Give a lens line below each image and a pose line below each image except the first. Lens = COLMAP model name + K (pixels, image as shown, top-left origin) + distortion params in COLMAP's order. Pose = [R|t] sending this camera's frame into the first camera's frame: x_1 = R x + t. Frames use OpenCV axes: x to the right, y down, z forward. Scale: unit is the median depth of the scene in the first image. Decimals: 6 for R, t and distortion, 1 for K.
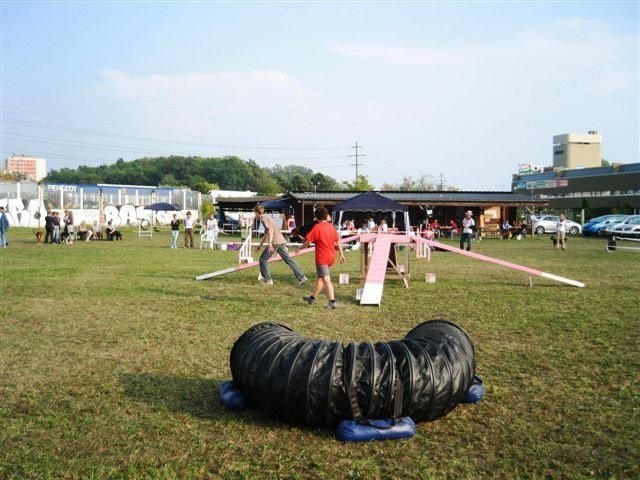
lens RADIAL K [[759.5, 0, 315.7], [0, 759.5, 239.5], [0, 0, 1]] dist [-0.157463, 0.000000]
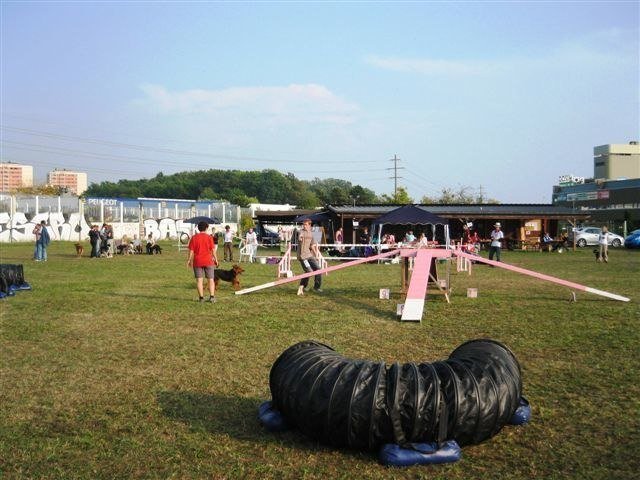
lens RADIAL K [[759.5, 0, 318.1], [0, 759.5, 238.9], [0, 0, 1]] dist [-0.157463, 0.000000]
pose [[0.998841, -0.002161, -0.048081, -0.001821], [0.001307, 0.999841, -0.017769, -0.003152], [0.048112, 0.017686, 0.998685, 0.012450]]
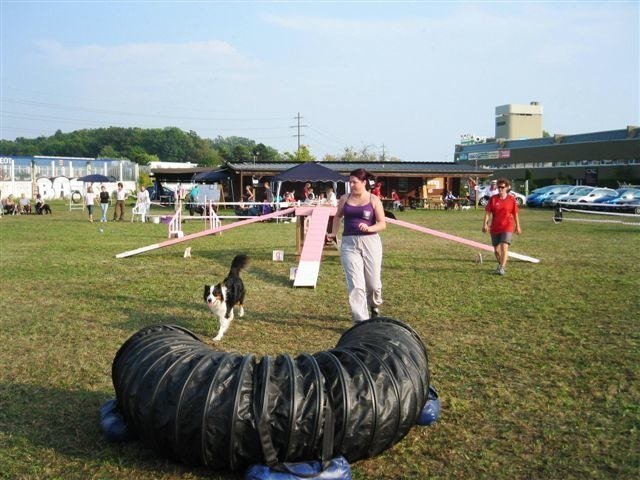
lens RADIAL K [[759.5, 0, 322.3], [0, 759.5, 243.1], [0, 0, 1]] dist [-0.157463, 0.000000]
pose [[0.996473, -0.007850, 0.083548, 0.020801], [0.004295, 0.999081, 0.042643, -0.002466], [-0.083806, -0.042134, 0.995591, 0.130334]]
